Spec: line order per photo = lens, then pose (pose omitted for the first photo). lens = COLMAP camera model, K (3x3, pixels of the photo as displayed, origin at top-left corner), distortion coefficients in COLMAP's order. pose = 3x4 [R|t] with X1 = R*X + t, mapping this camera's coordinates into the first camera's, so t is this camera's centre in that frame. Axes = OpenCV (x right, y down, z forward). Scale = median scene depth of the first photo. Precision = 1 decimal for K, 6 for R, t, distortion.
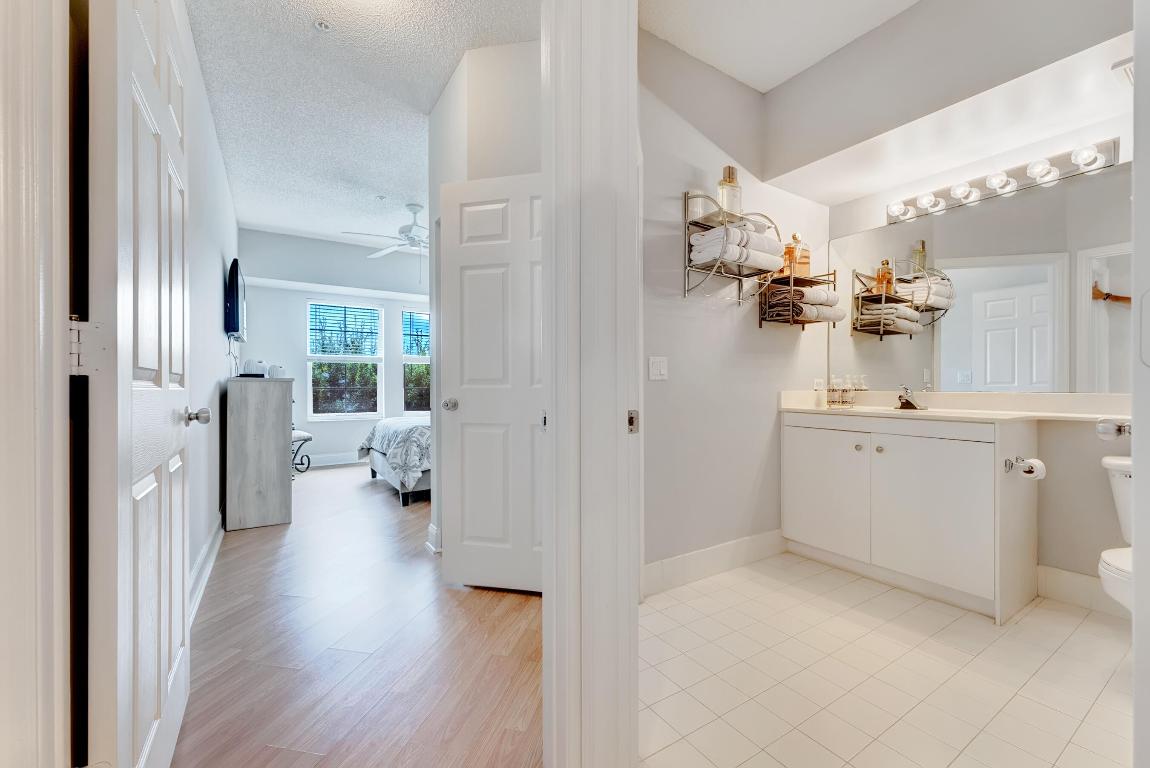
lens RADIAL K [[478.9, 0, 575.8], [0, 478.9, 390.8], [0, 0, 1]] dist [-0.008858, 0.000091]
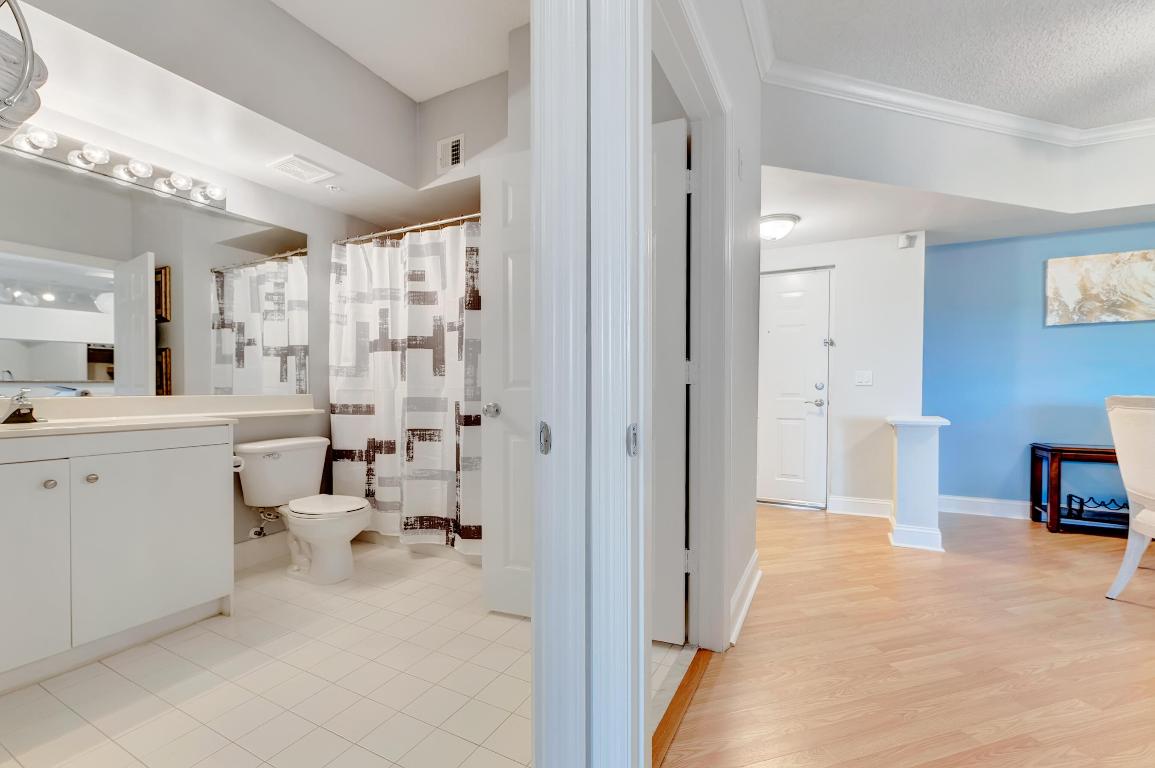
lens RADIAL K [[467.4, 0, 583.2], [0, 467.4, 383.5], [0, 0, 1]] dist [-0.000055, 0.000107]
pose [[-0.504072, 0.008271, 0.863622, -0.374026], [0.001720, 0.999962, -0.008573, -0.014591], [-0.863660, -0.002836, -0.504067, 0.761006]]
